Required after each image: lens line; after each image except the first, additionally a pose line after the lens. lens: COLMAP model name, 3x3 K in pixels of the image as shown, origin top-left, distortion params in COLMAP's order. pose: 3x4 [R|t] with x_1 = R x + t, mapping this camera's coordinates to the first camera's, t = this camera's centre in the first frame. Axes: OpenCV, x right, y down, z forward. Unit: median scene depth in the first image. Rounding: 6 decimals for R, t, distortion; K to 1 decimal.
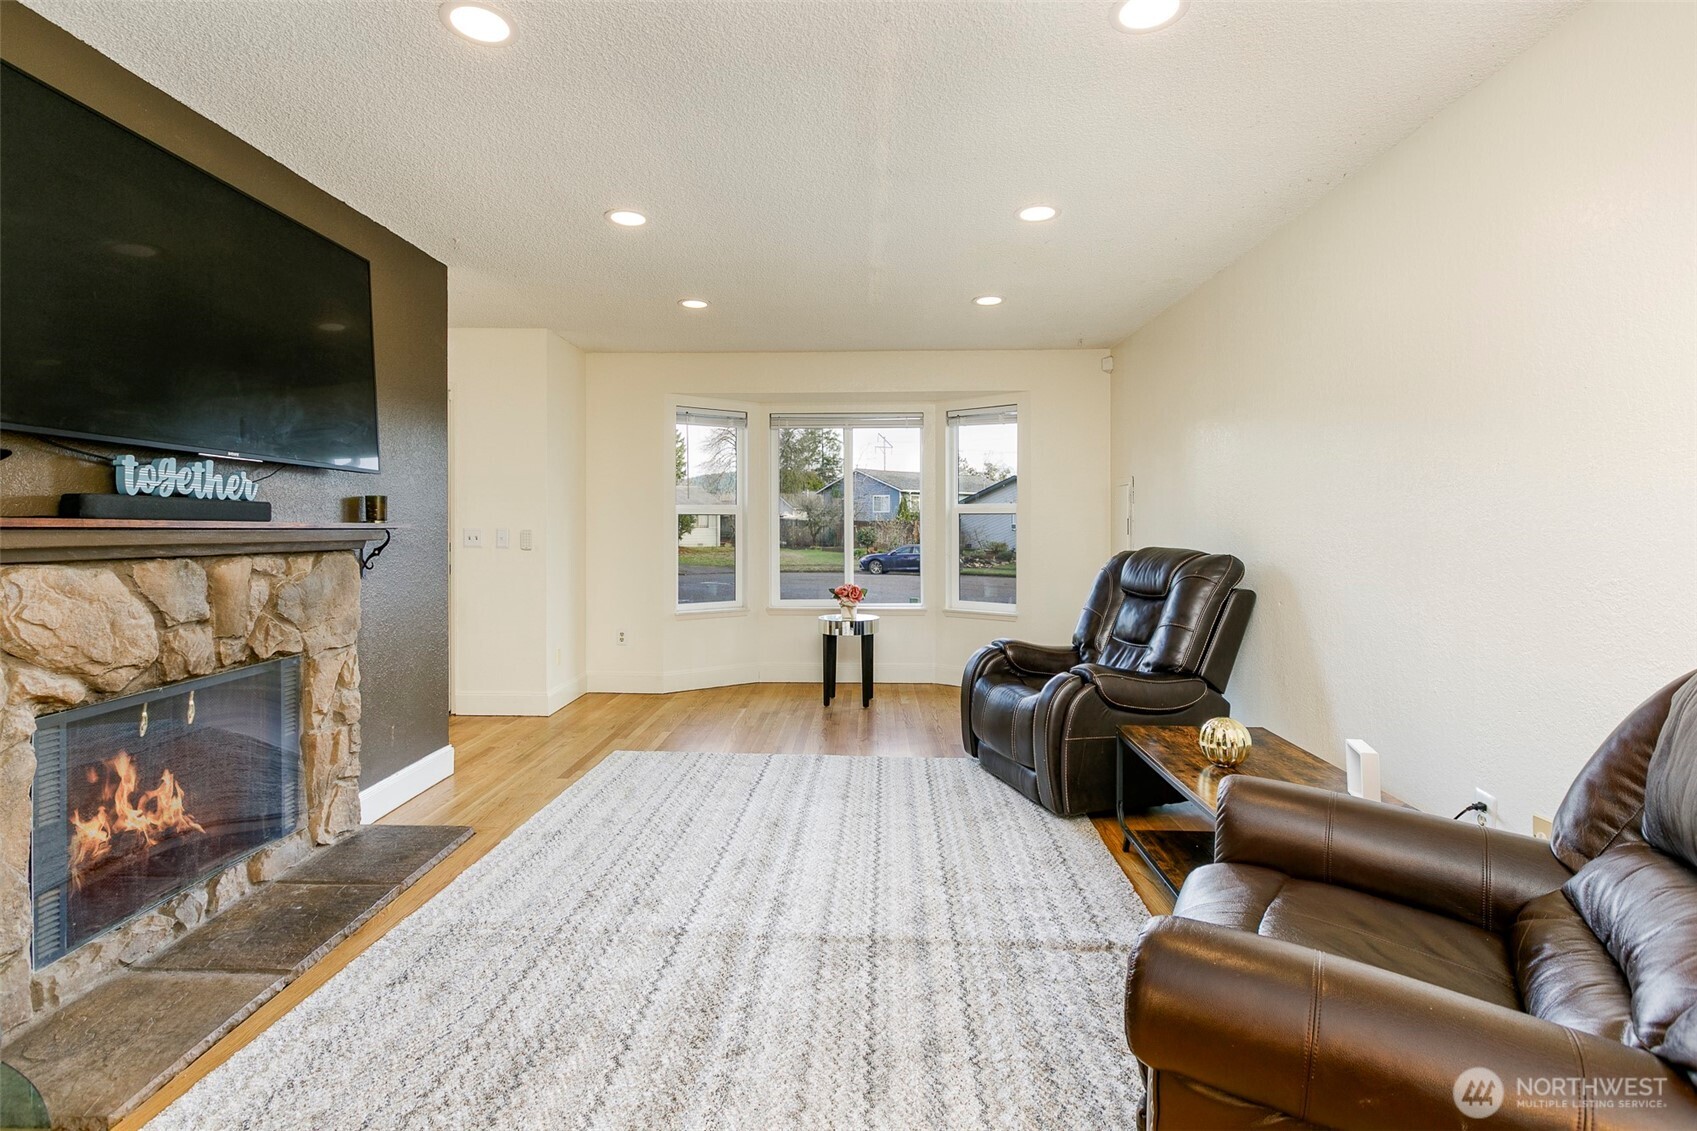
lens RADIAL K [[772.6, 0, 839.3], [0, 772.6, 552.1], [0, 0, 1]] dist [0.026434, -0.000968]
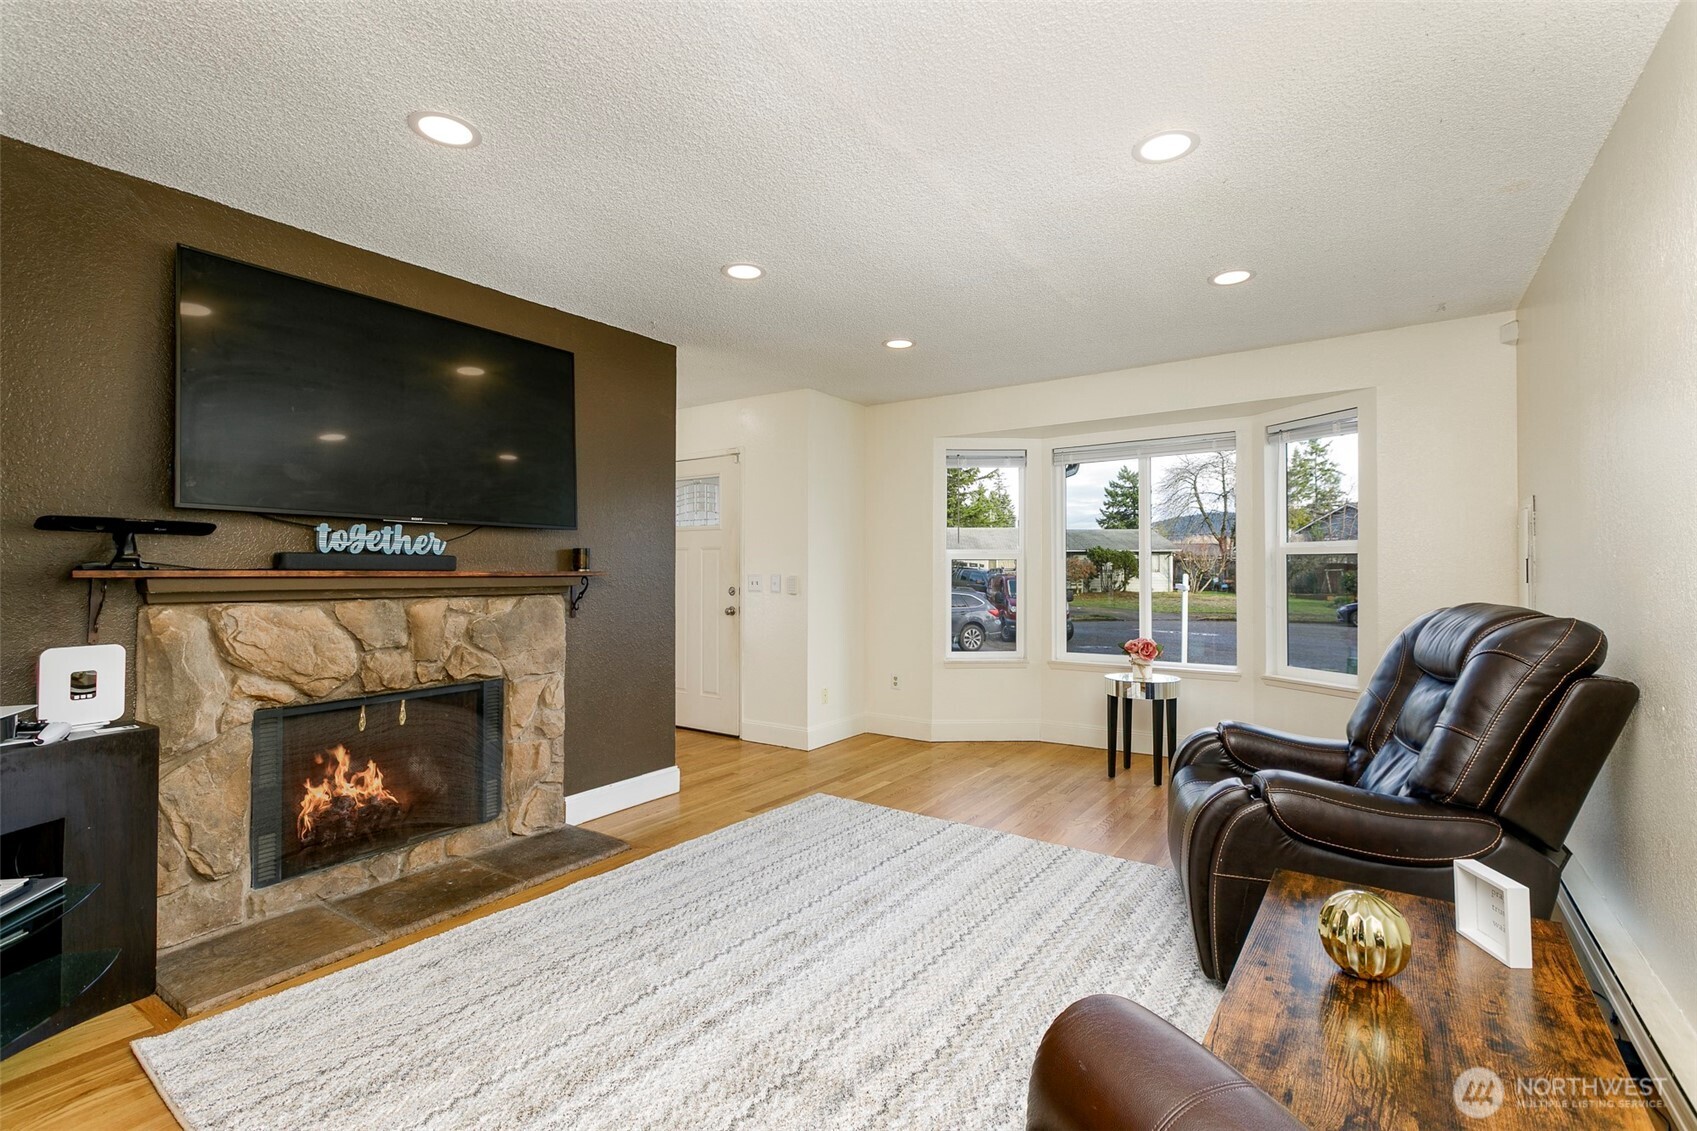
lens RADIAL K [[772.6, 0, 871.3], [0, 772.6, 574.5], [0, 0, 1]] dist [0.026434, -0.000968]
pose [[0.849354, -0.001939, -0.527820, 0.407793], [-0.012395, 0.999644, -0.023618, -0.009279], [0.527678, 0.026603, 0.849028, 0.229105]]
